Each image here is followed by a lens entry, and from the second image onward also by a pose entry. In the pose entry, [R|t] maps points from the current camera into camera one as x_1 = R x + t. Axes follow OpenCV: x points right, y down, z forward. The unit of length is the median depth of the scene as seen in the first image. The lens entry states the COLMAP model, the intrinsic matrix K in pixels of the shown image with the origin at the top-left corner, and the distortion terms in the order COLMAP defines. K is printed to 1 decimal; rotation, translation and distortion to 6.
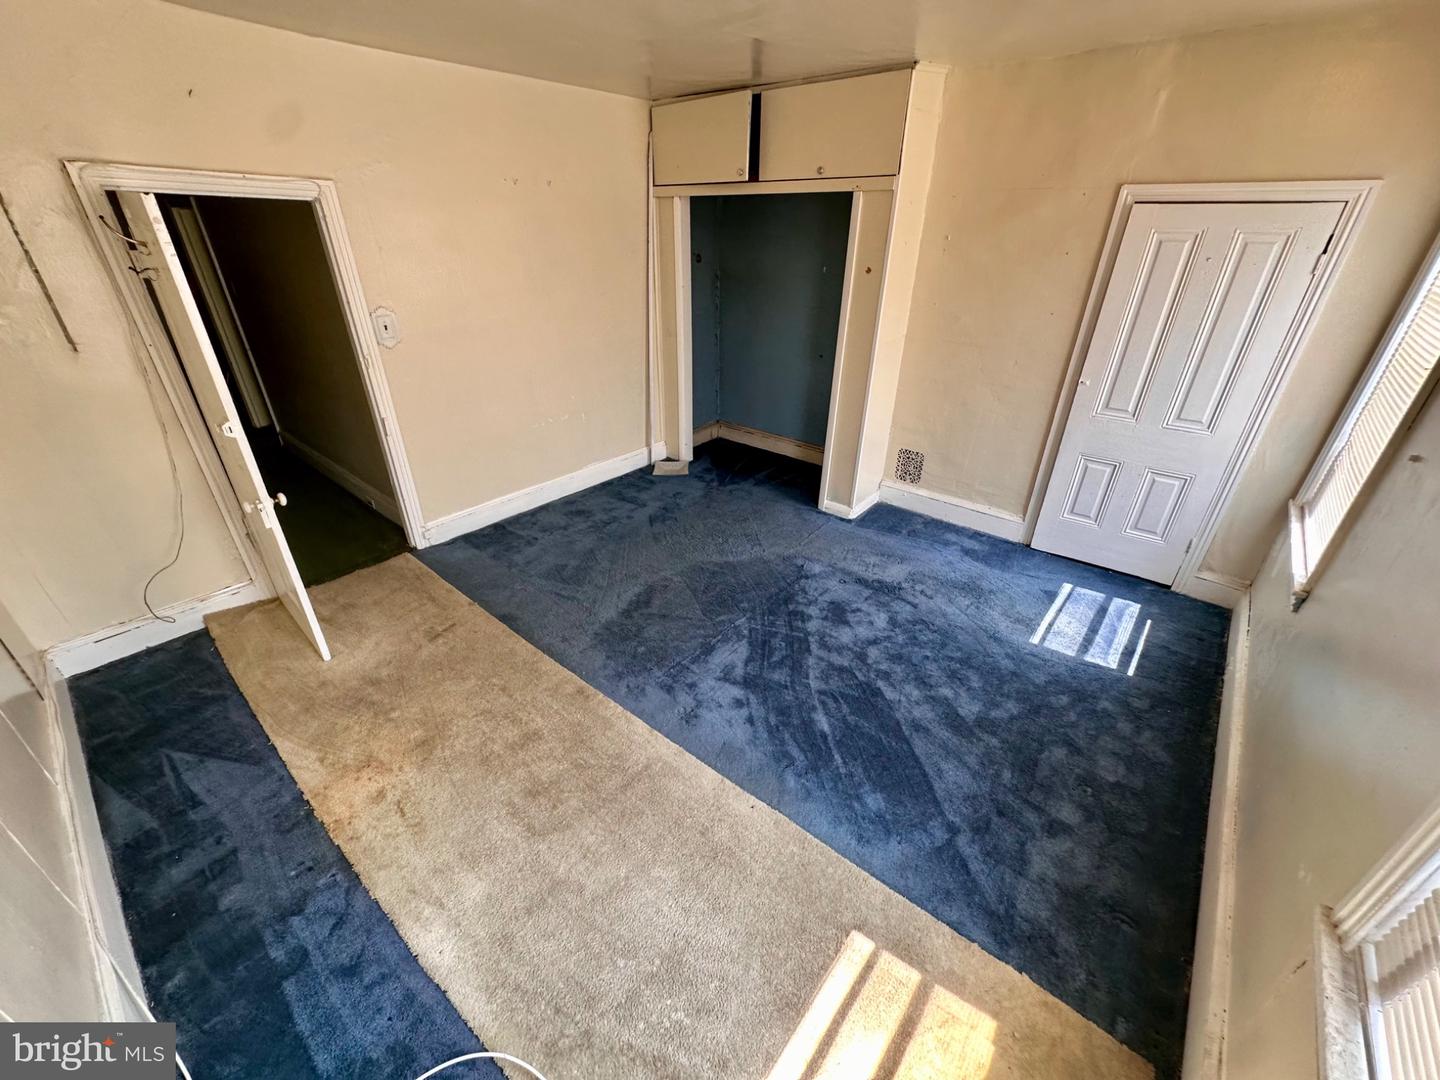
lens RADIAL K [[578.0, 0, 717.7], [0, 578.0, 535.3], [0, 0, 1]] dist [-0.007229, 0.000975]
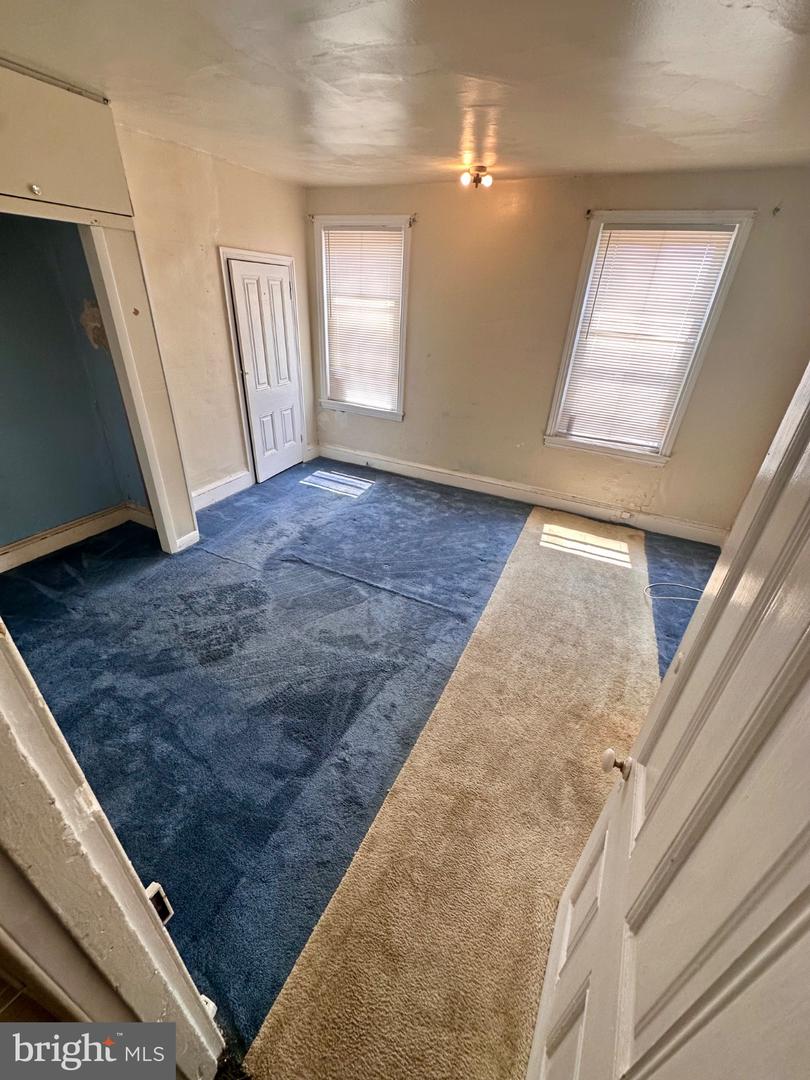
lens RADIAL K [[433.5, 0, 405.0], [0, 433.5, 541.3], [0, 0, 1]] dist [-0.007229, 0.000975]
pose [[-0.245970, -0.499992, 0.830366, -0.720548], [0.413201, 0.720854, 0.556449, -0.416075], [-0.876792, 0.479977, 0.029288, 0.796031]]
